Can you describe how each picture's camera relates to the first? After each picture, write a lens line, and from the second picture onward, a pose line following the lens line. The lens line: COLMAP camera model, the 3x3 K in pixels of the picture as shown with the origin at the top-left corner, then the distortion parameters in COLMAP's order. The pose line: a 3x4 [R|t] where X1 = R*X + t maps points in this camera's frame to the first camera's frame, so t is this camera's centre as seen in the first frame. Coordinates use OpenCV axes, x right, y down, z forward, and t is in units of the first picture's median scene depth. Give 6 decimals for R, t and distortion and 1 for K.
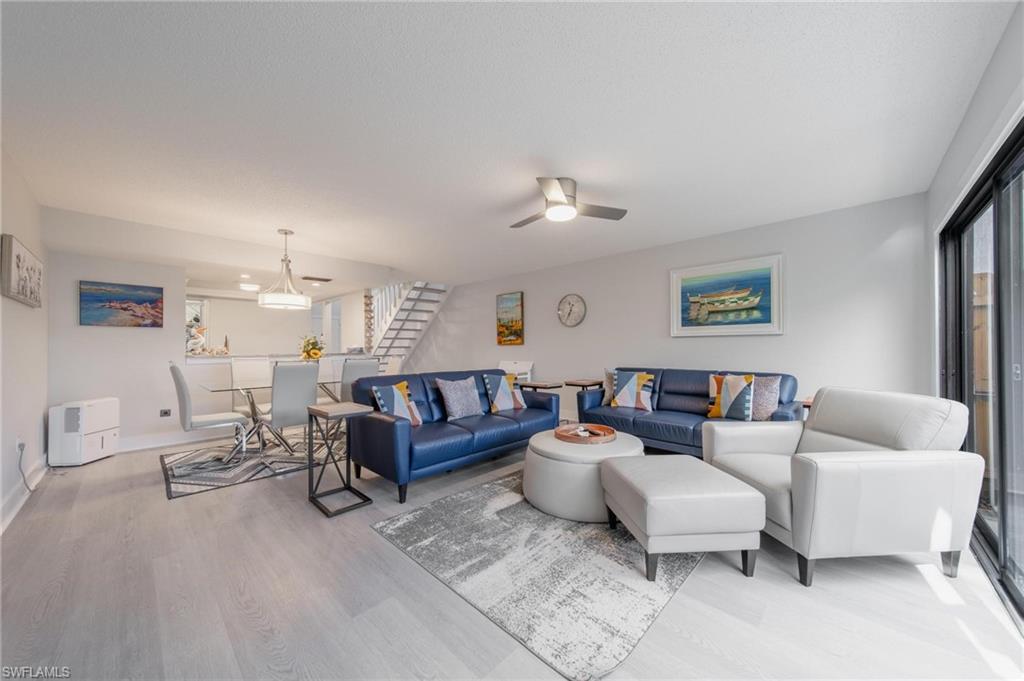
lens RADIAL K [[356.5, 0, 506.6], [0, 356.5, 344.8], [0, 0, 1]] dist [0.001976, -0.000531]
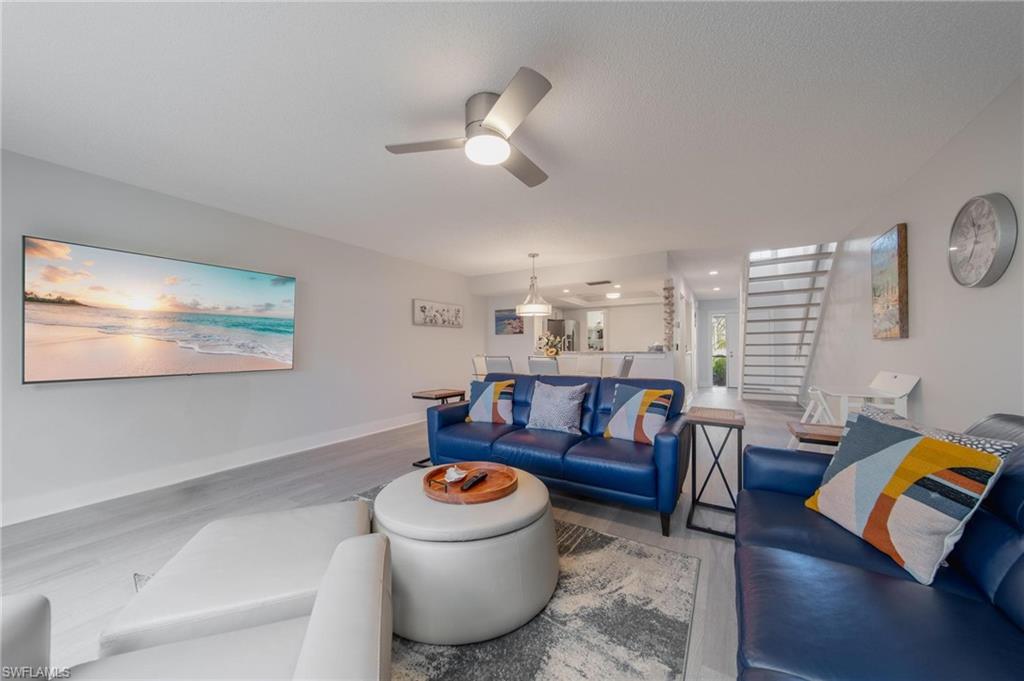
lens RADIAL K [[356.5, 0, 516.9], [0, 356.5, 339.3], [0, 0, 1]] dist [0.001976, -0.000531]
pose [[0.221922, -0.022242, -0.974811, 0.582043], [0.012630, 0.999721, -0.019935, 0.007375], [0.974983, -0.007888, 0.222141, 0.633959]]
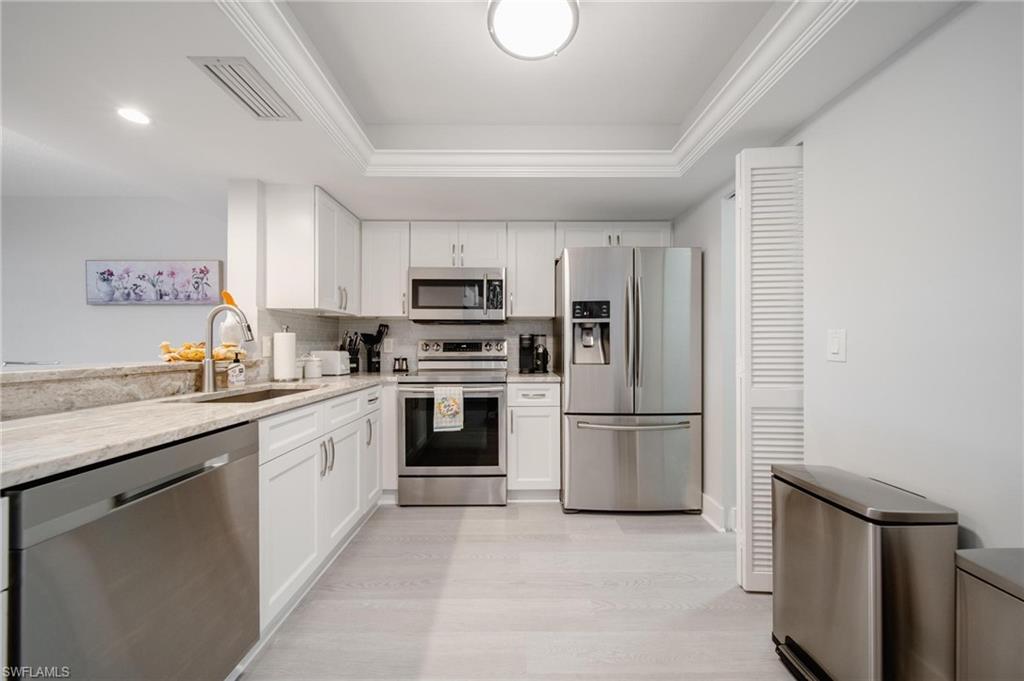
lens RADIAL K [[356.5, 0, 515.5], [0, 356.5, 342.1], [0, 0, 1]] dist [0.001976, -0.000531]
pose [[-0.729543, -0.006129, -0.683907, -0.914397], [0.005084, 0.999884, -0.014384, 0.019132], [0.683916, -0.013970, -0.729427, 1.743174]]
